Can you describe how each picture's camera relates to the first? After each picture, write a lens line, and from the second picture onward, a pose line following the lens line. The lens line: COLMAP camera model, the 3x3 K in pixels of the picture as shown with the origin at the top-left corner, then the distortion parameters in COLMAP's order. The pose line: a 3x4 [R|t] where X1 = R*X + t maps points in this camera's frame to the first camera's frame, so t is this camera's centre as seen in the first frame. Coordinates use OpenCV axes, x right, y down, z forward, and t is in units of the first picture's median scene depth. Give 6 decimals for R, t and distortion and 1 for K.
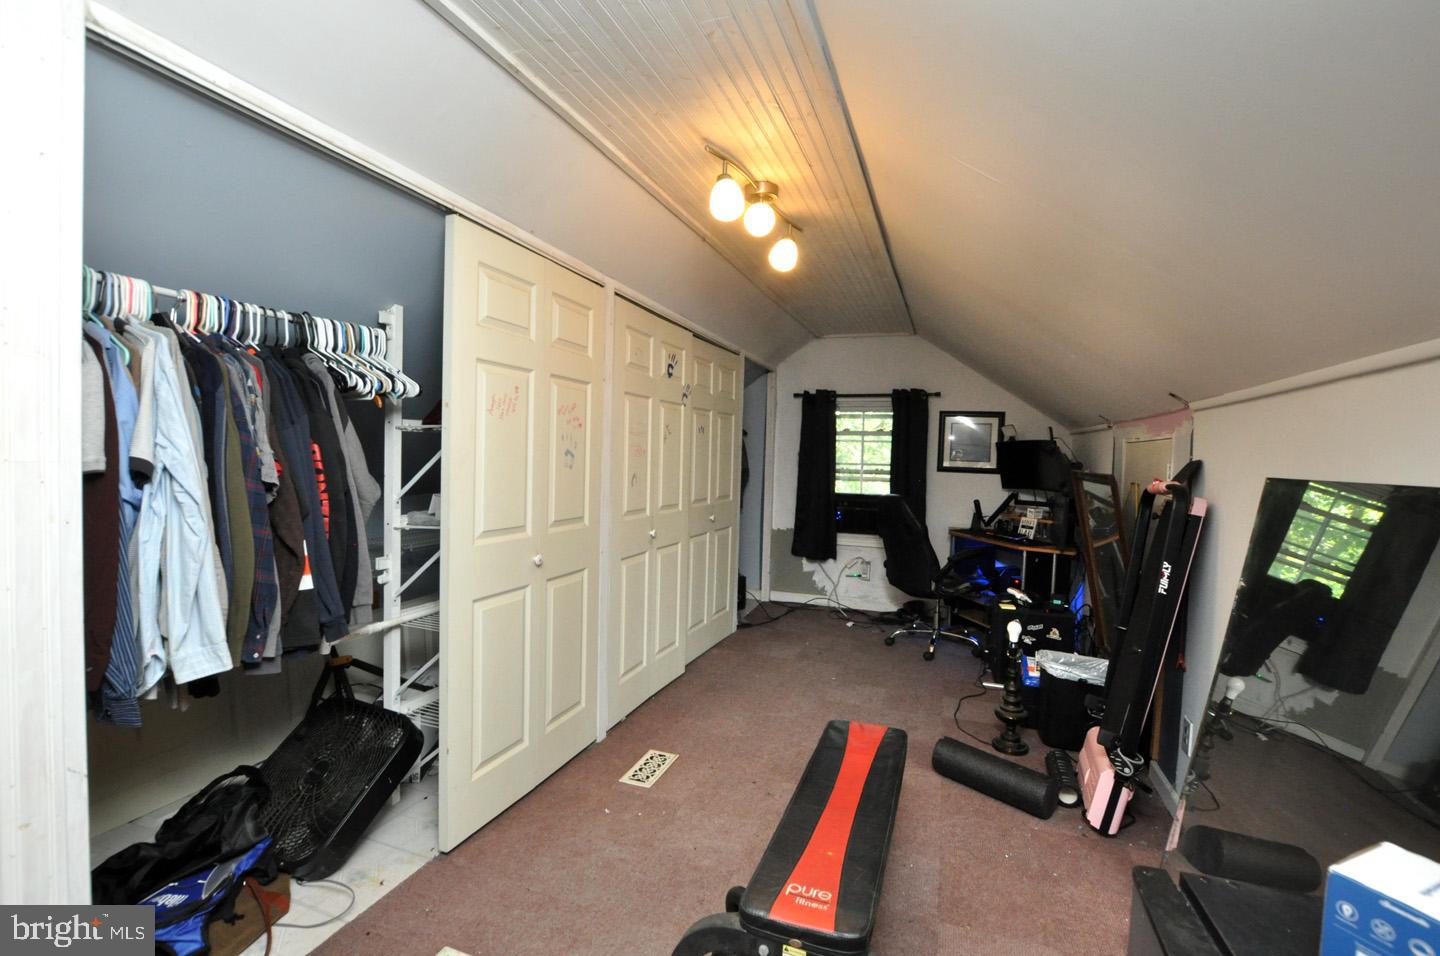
lens RADIAL K [[632.0, 0, 724.2], [0, 632.0, 480.7], [0, 0, 1]] dist [-0.022815, 0.000623]
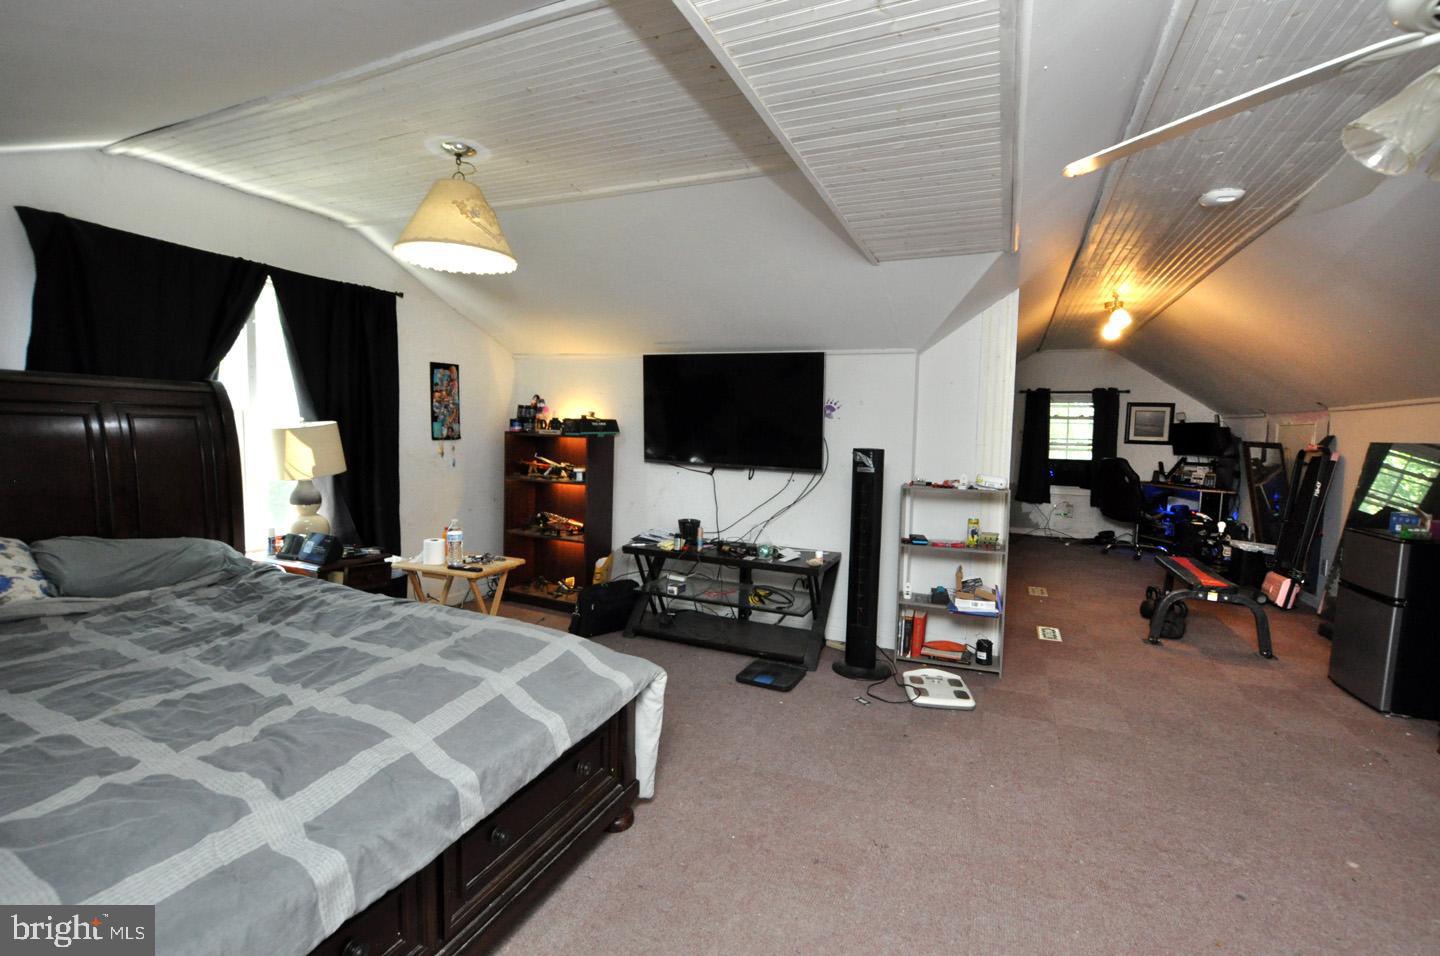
lens RADIAL K [[632.0, 0, 718.9], [0, 632.0, 476.7], [0, 0, 1]] dist [-0.022815, 0.000623]
pose [[0.997332, 0.001701, -0.072984, -0.527219], [0.000455, 0.999564, 0.029515, 0.020631], [0.073003, -0.029470, 0.996896, -0.563044]]
